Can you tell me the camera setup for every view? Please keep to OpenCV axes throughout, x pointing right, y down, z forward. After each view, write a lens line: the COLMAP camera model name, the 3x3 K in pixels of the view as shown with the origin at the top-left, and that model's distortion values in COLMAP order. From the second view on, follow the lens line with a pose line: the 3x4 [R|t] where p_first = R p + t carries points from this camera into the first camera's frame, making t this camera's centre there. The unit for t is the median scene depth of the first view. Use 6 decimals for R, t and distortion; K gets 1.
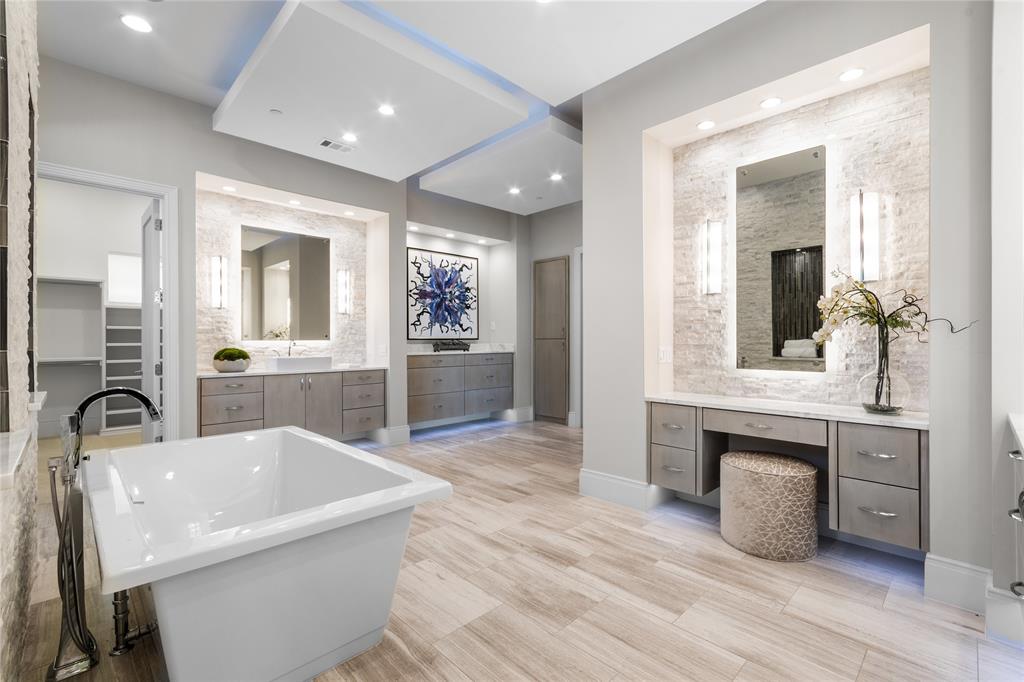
lens RADIAL K [[451.6, 0, 513.1], [0, 451.6, 340.1], [0, 0, 1]] dist [0.003400, 0.000592]
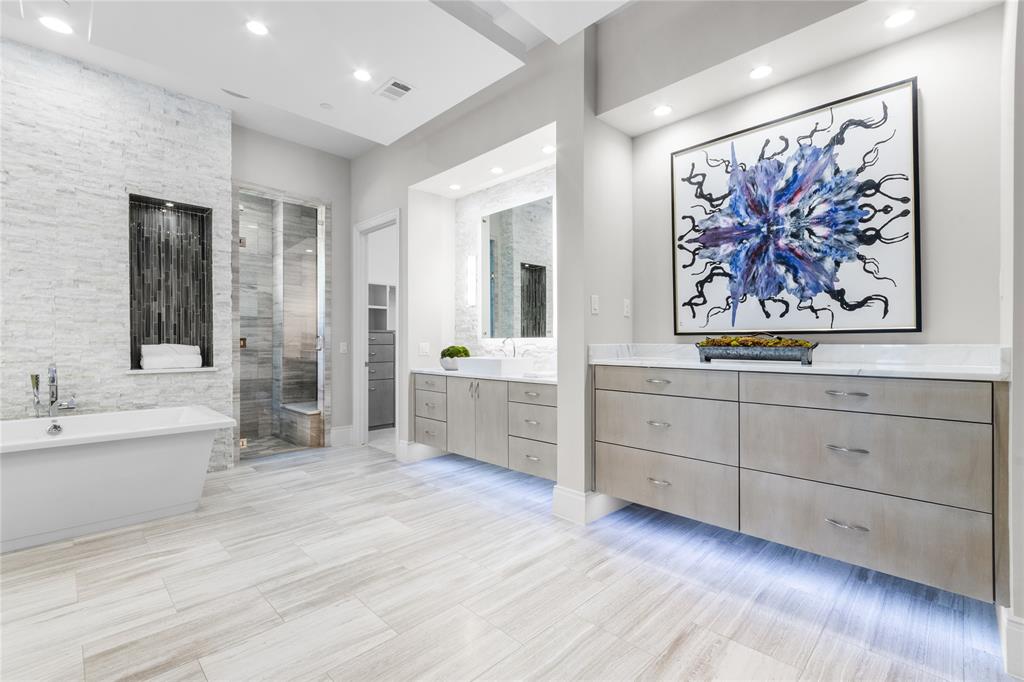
lens RADIAL K [[451.6, 0, 513.3], [0, 451.6, 344.9], [0, 0, 1]] dist [0.003400, 0.000592]
pose [[0.008952, 0.006441, -0.999939, 0.263345], [0.000586, 0.999979, 0.006446, 0.006244], [0.999960, -0.000644, 0.008948, 0.783932]]
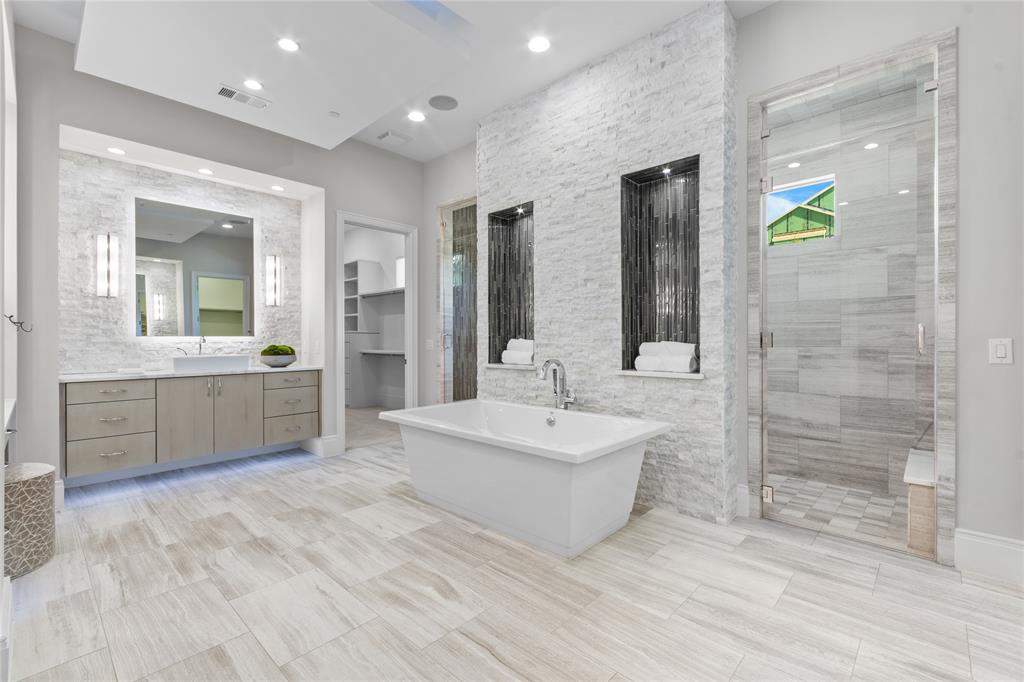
lens RADIAL K [[451.6, 0, 512.0], [0, 451.6, 341.1], [0, 0, 1]] dist [0.003400, 0.000592]
pose [[-0.999347, 0.004901, -0.035791, -0.175250], [0.004855, 0.999987, 0.001364, 0.006740], [0.035797, 0.001189, -0.999358, 0.818492]]
